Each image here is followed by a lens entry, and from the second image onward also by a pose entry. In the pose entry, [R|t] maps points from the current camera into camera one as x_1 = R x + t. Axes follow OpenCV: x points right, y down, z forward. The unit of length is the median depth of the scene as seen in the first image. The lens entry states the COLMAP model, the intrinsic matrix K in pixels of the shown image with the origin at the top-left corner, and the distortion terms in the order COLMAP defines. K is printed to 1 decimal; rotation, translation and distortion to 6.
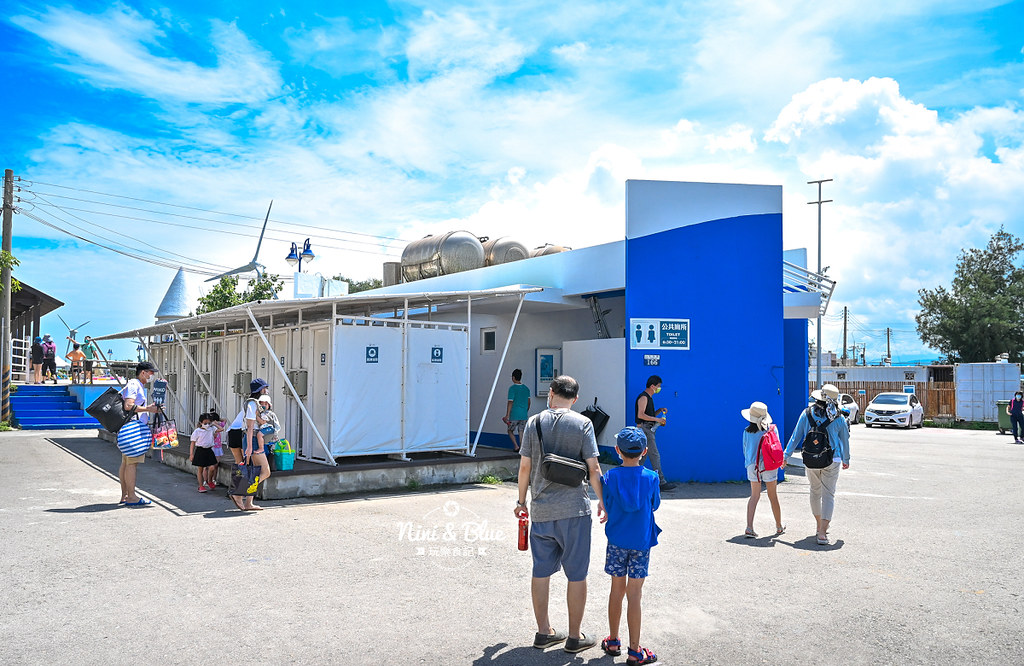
lens RADIAL K [[715.1, 0, 511.2], [0, 715.1, 353.7], [0, 0, 1]] dist [-0.001669, -0.000099]
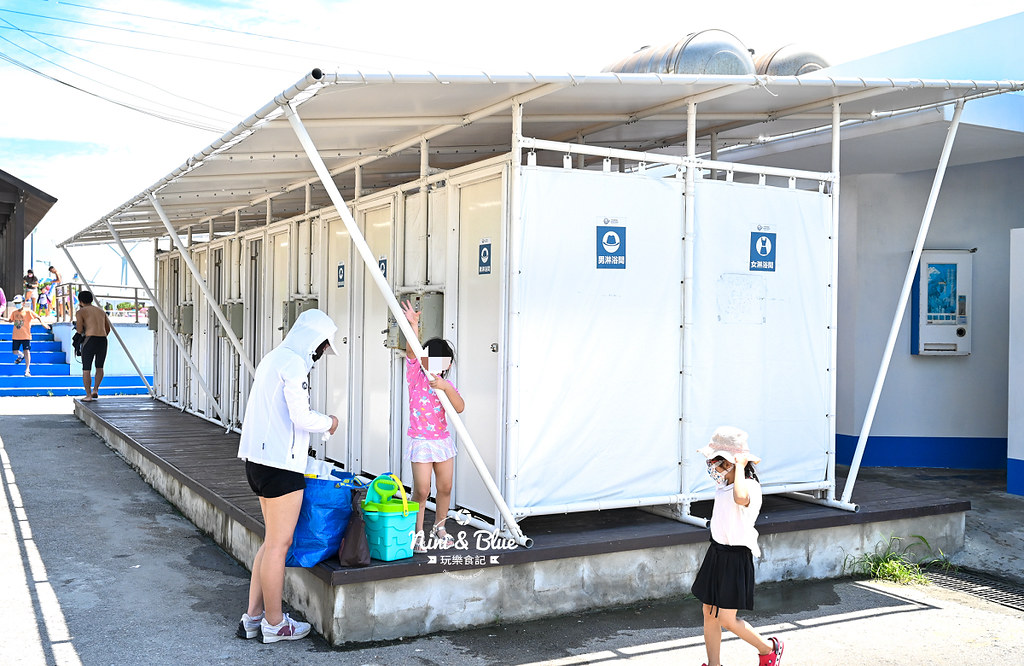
lens RADIAL K [[1002.0, 0, 512.0], [0, 1002.0, 333.0], [0, 0, 1]] dist [0.062841, -0.000578]
pose [[0.984141, 0.008170, -0.177199, -0.146380], [0.000400, 0.998834, 0.048274, 0.020541], [0.177387, -0.047580, 0.982990, 0.449301]]
